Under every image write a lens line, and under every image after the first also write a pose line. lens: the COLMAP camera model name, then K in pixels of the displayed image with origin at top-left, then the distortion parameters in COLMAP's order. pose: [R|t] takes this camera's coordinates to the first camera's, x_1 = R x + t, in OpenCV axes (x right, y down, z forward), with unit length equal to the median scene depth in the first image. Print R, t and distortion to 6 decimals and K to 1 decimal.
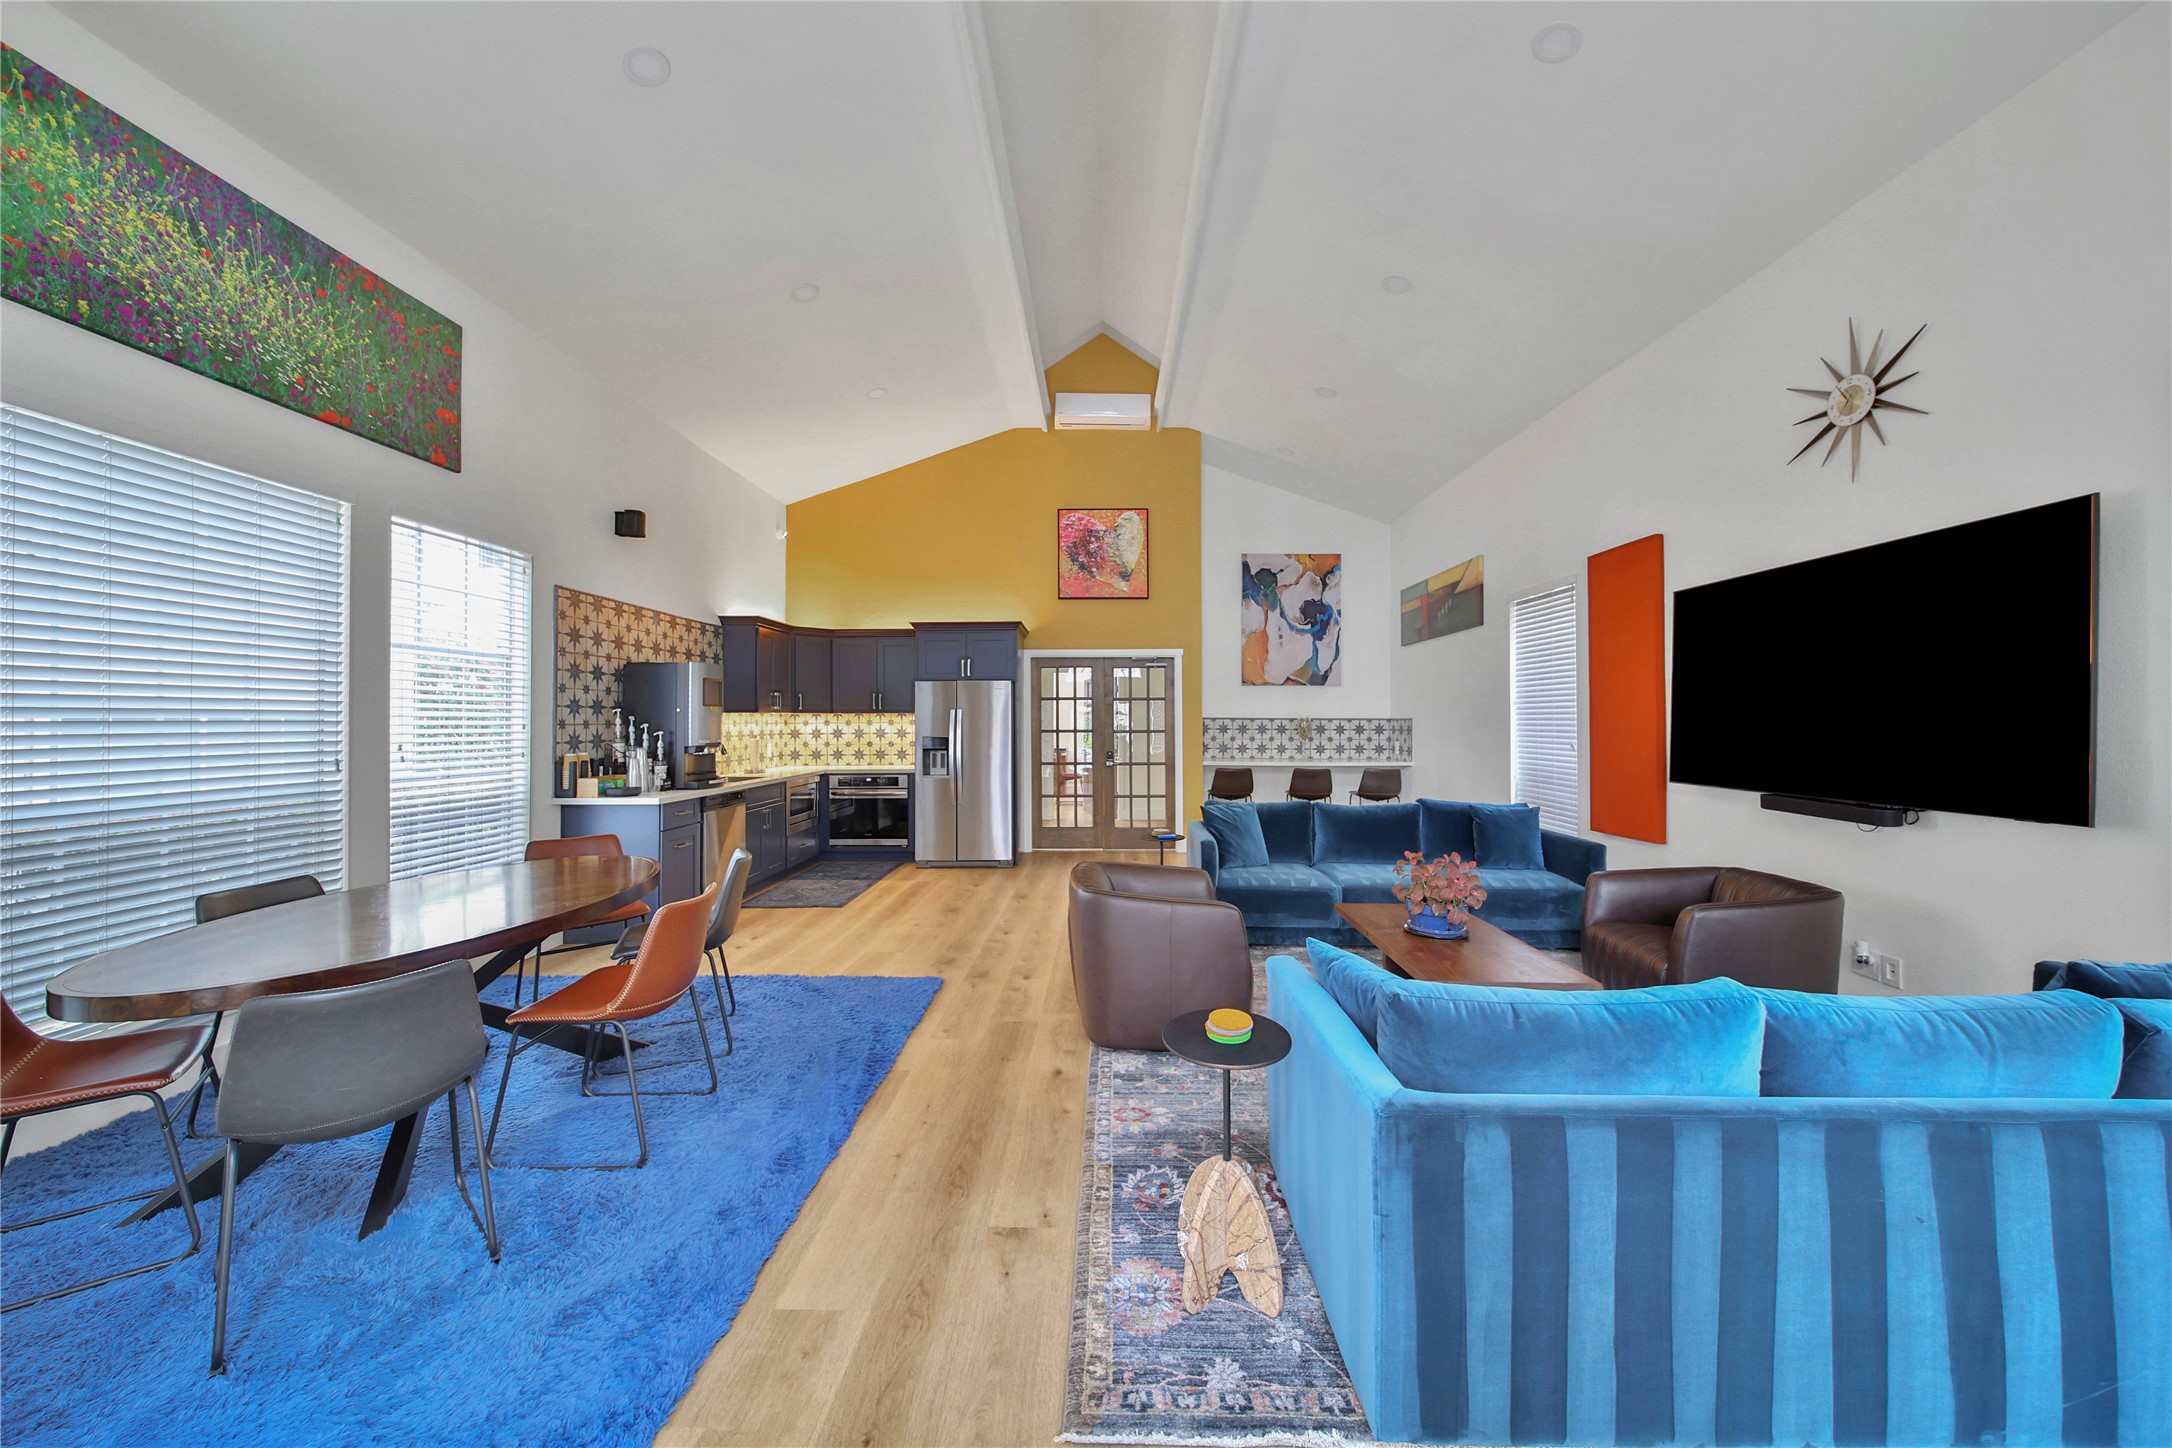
lens RADIAL K [[775.4, 0, 1077.3], [0, 775.4, 719.0], [0, 0, 1]] dist [-0.001364, -0.000233]
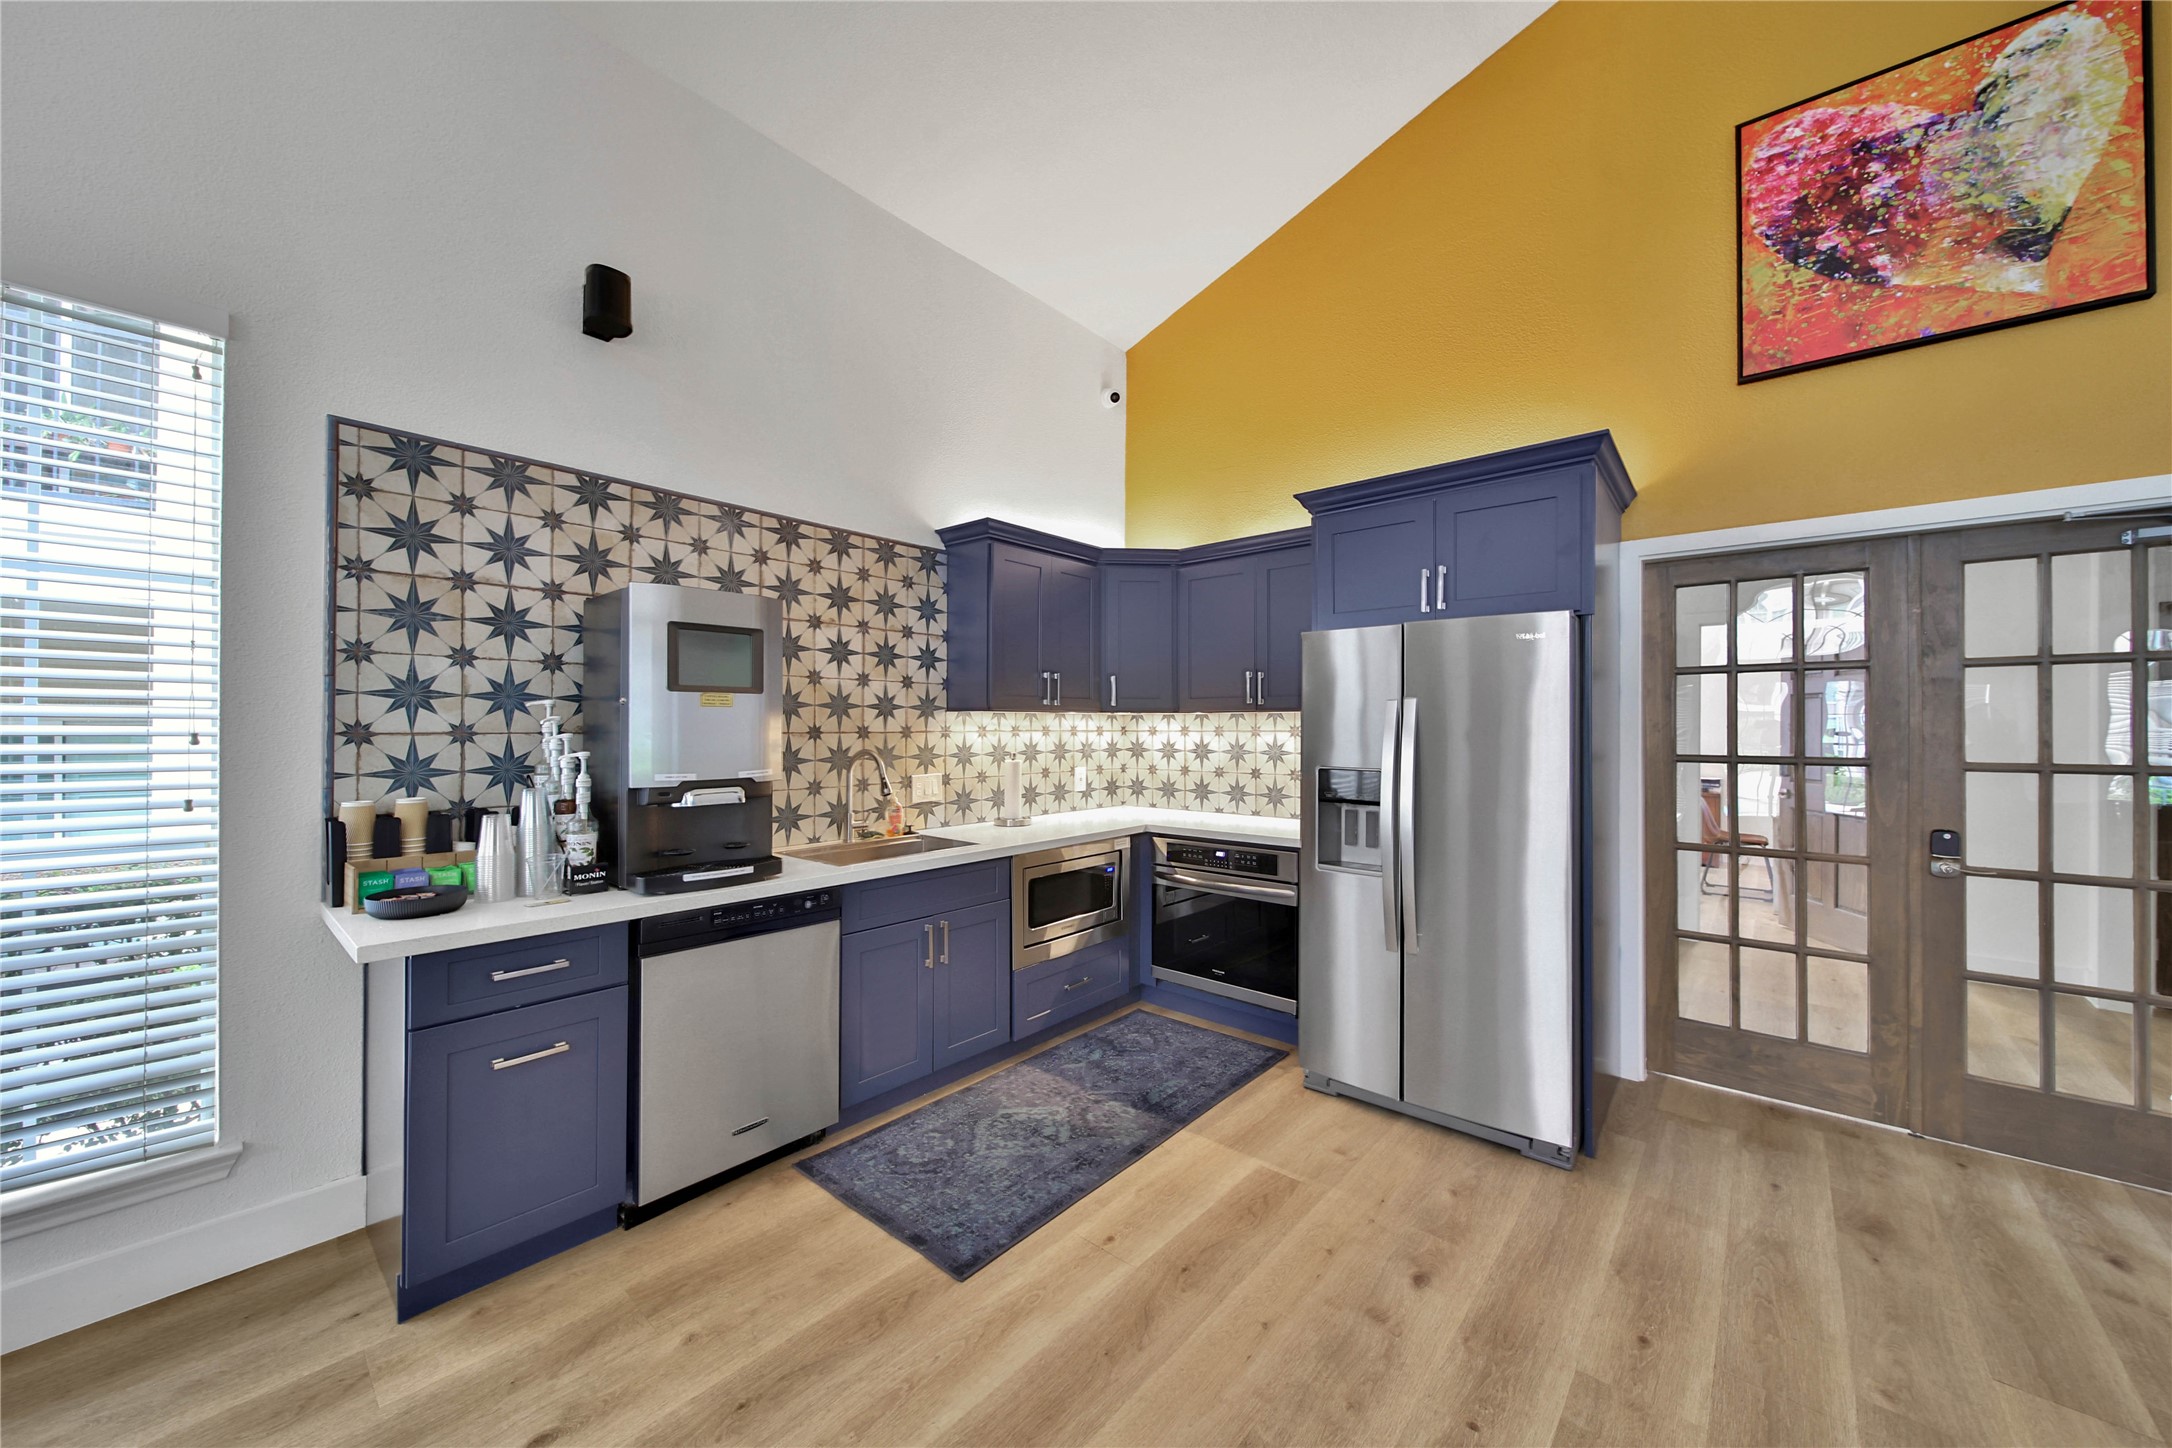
lens RADIAL K [[786.4, 0, 1094.2], [0, 786.4, 723.9], [0, 0, 1]] dist [-0.006025, -0.000269]
pose [[0.787192, 0.003635, -0.616697, -0.037813], [-0.003636, 0.999993, 0.001253, -0.000415], [0.616697, 0.001256, 0.787199, 0.587866]]
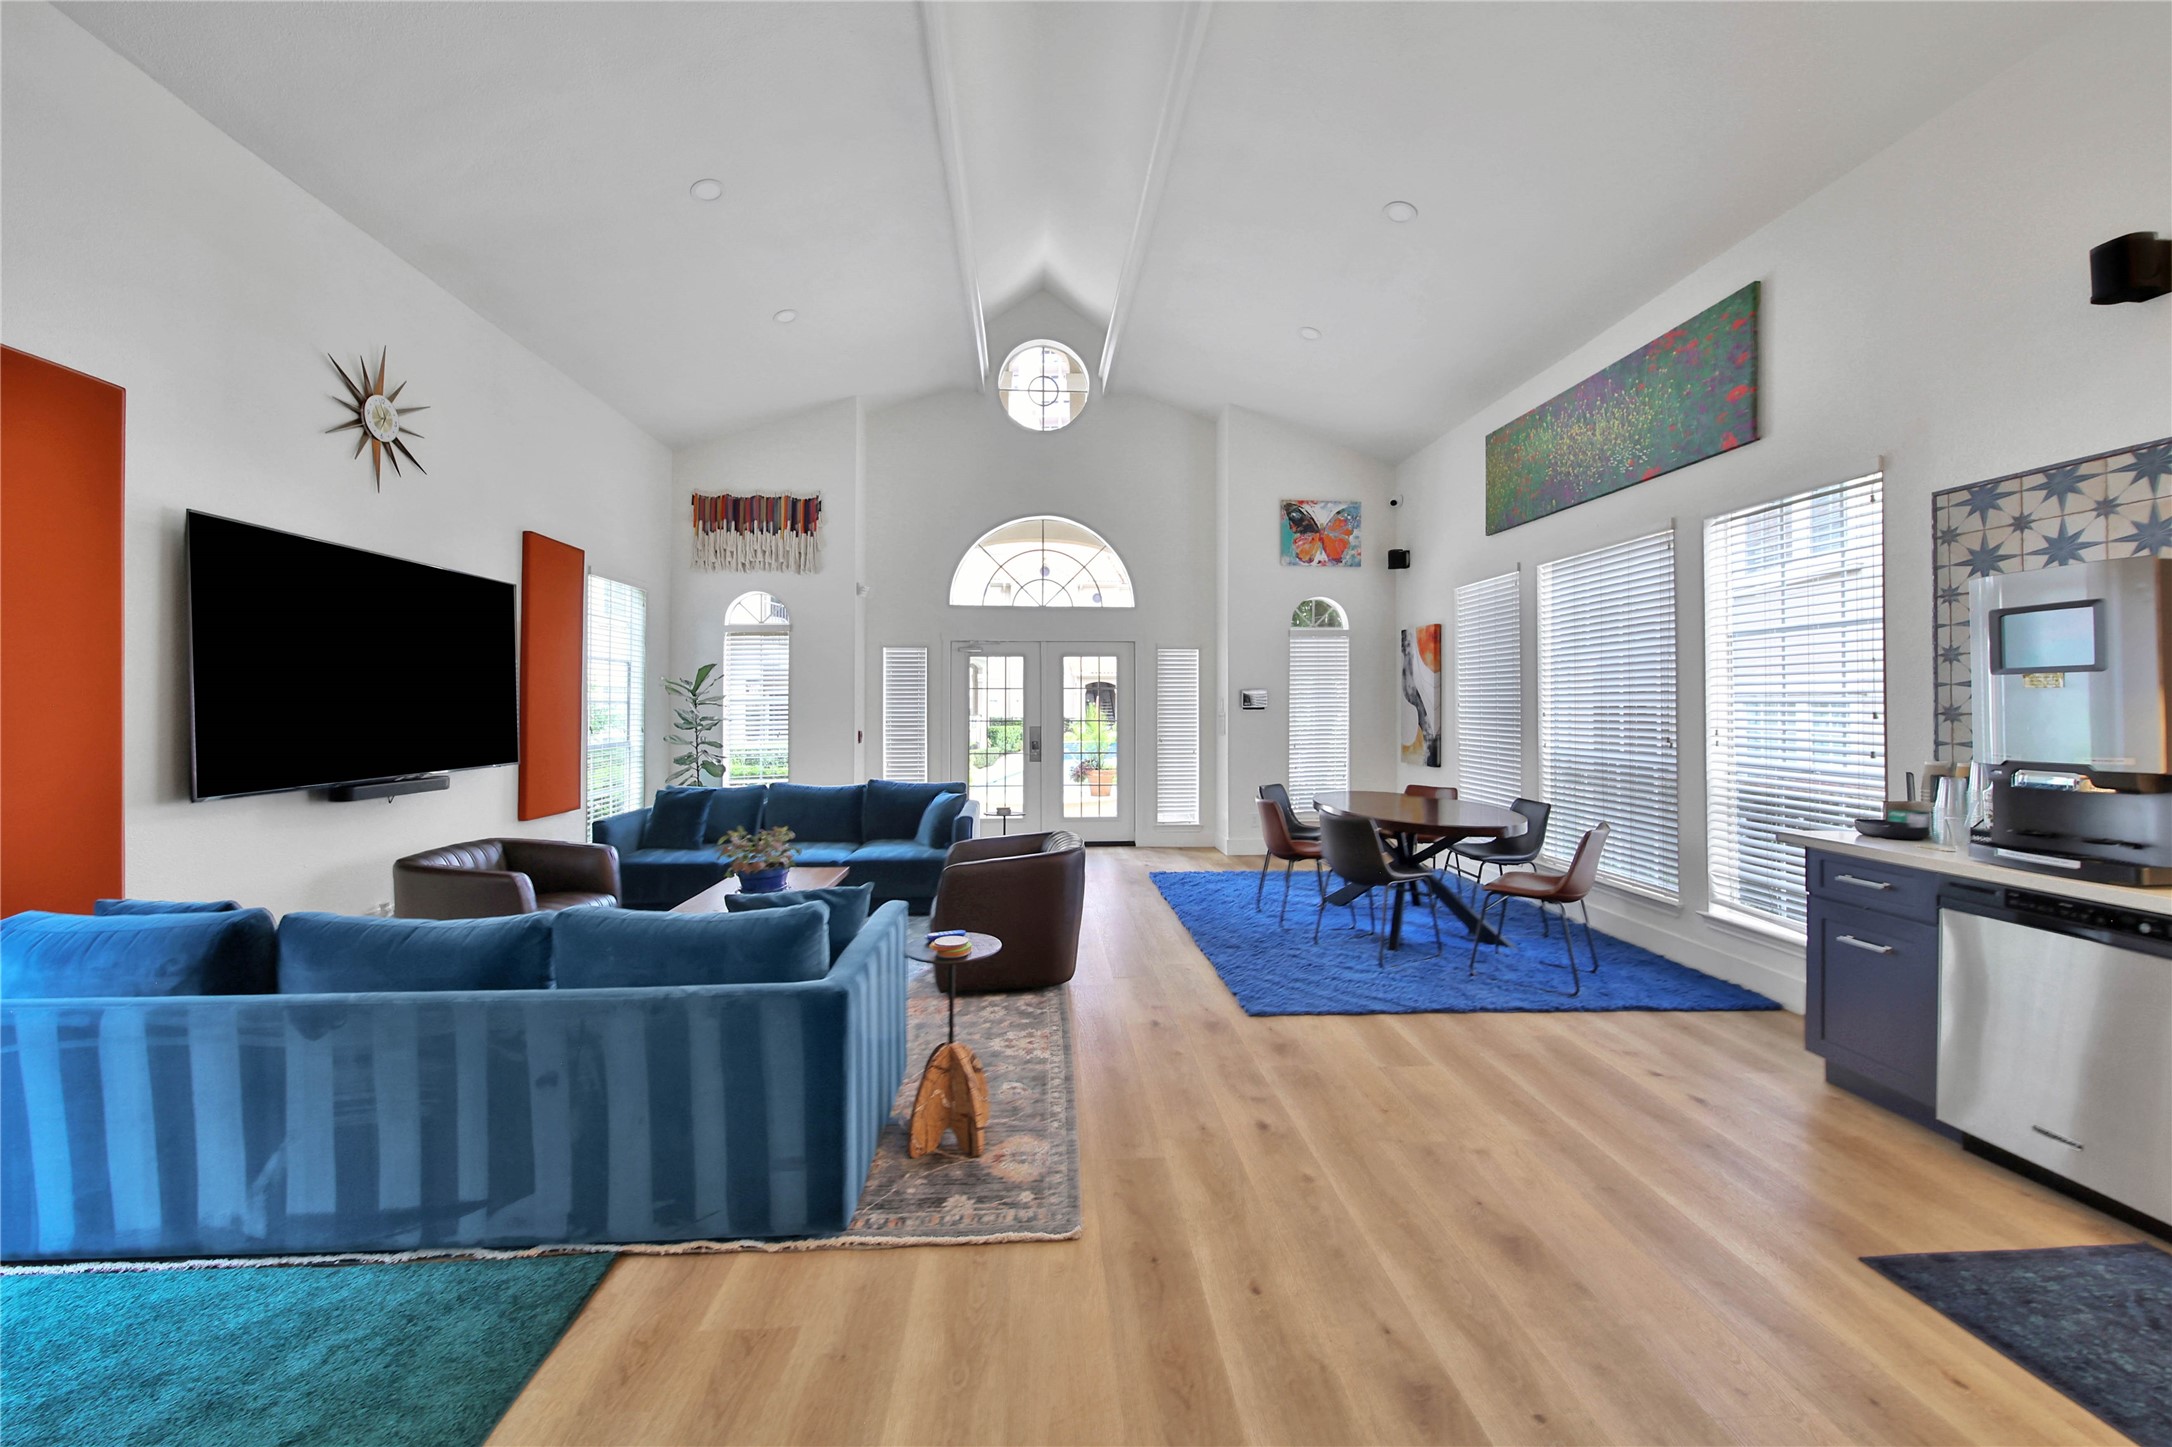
lens RADIAL K [[793.0, 0, 1109.5], [0, 793.0, 727.2], [0, 0, 1]] dist [-0.001644, -0.000281]
pose [[-0.991117, 0.003418, -0.132946, 0.051664], [0.000075, 0.999684, 0.025144, 0.001209], [0.132990, 0.024911, -0.990804, 0.996632]]
